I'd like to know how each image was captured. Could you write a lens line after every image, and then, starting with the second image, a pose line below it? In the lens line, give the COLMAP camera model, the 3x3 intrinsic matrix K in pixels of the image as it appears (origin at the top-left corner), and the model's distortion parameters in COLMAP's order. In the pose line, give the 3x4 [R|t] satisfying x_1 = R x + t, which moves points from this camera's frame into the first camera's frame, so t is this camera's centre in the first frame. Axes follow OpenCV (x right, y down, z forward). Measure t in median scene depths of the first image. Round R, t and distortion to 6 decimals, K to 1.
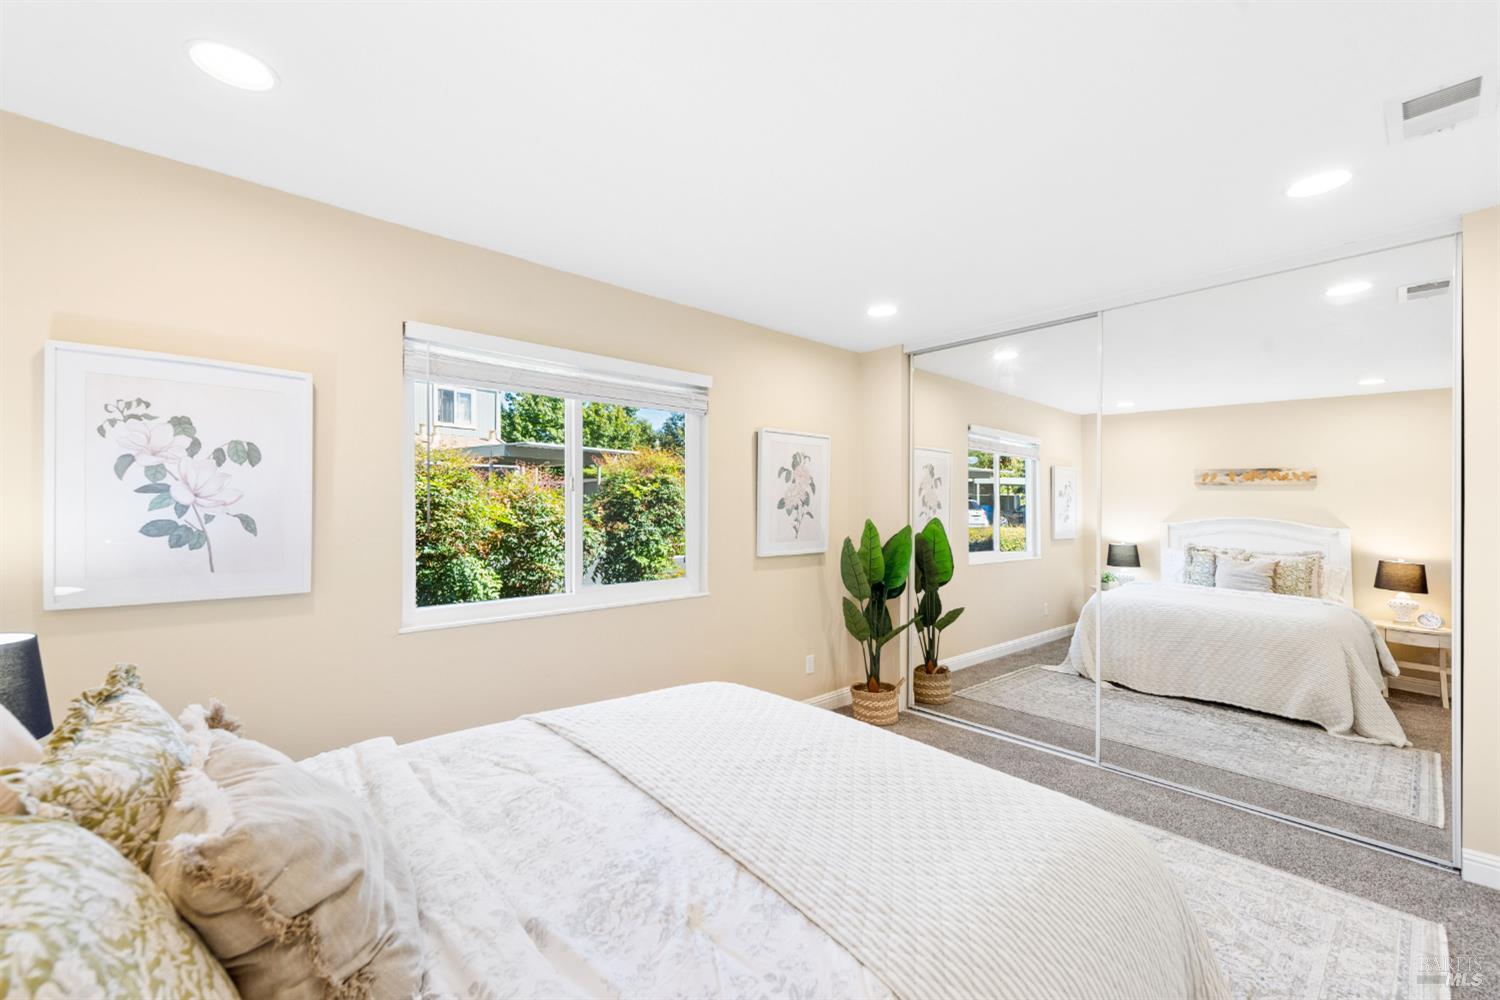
lens RADIAL K [[633.3, 0, 750.5], [0, 633.3, 505.9], [0, 0, 1]] dist [0.015280, -0.001782]
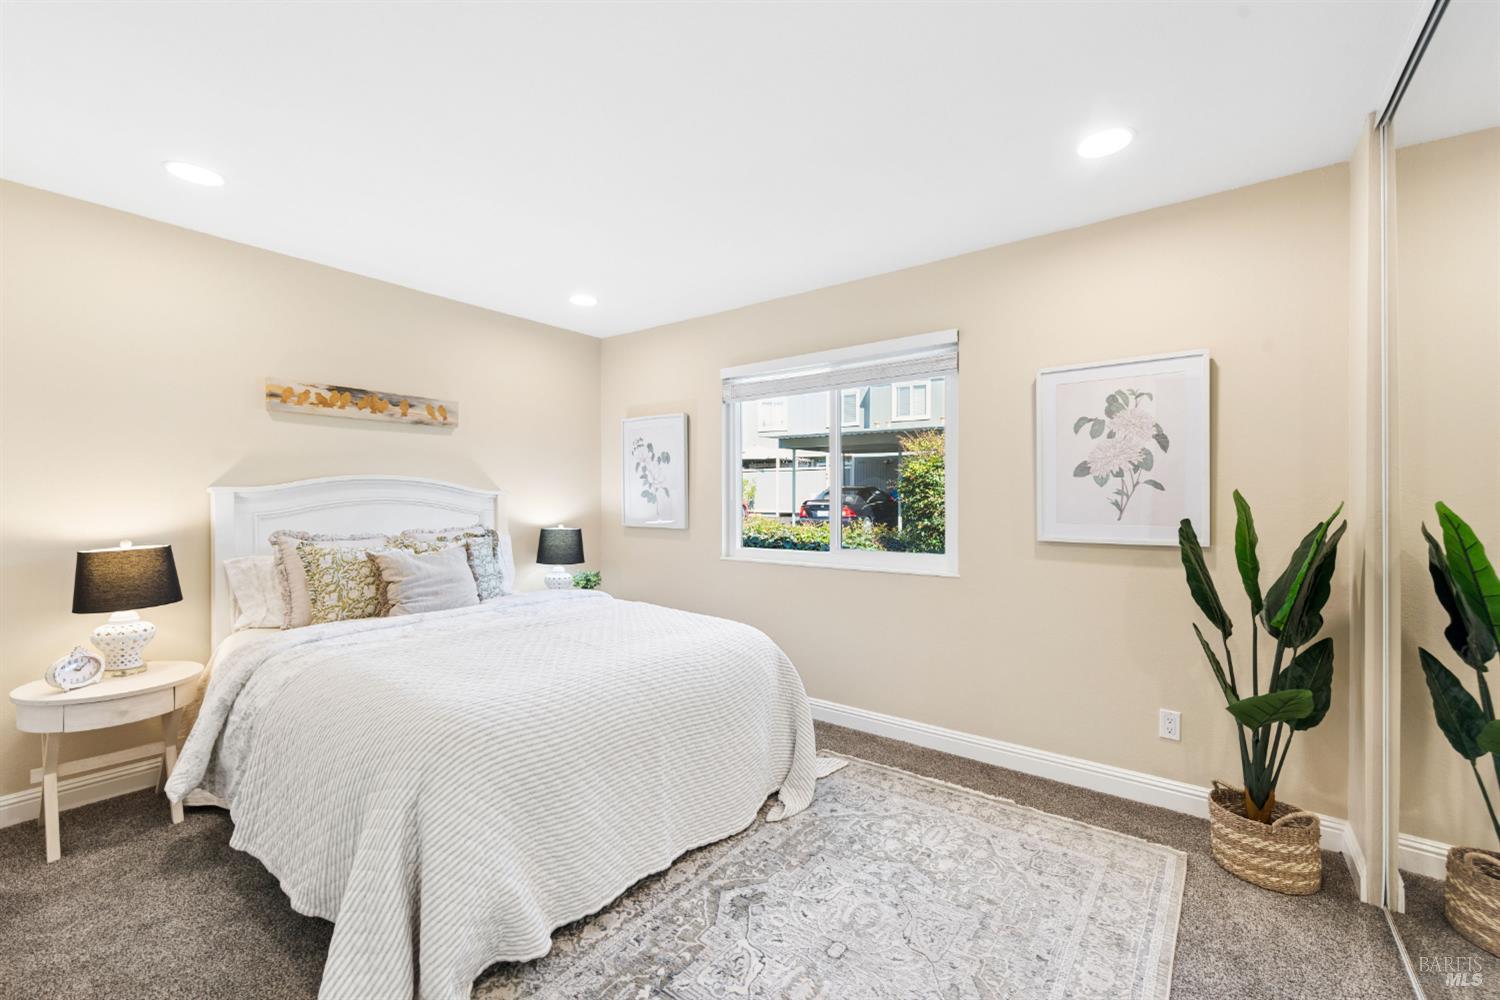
lens RADIAL K [[633.3, 0, 749.6], [0, 633.3, 496.5], [0, 0, 1]] dist [0.015280, -0.001782]
pose [[0.152192, 0.005553, -0.988335, 0.824969], [0.013245, 0.999883, 0.007658, 0.019542], [0.988262, -0.014256, 0.152101, 0.621688]]
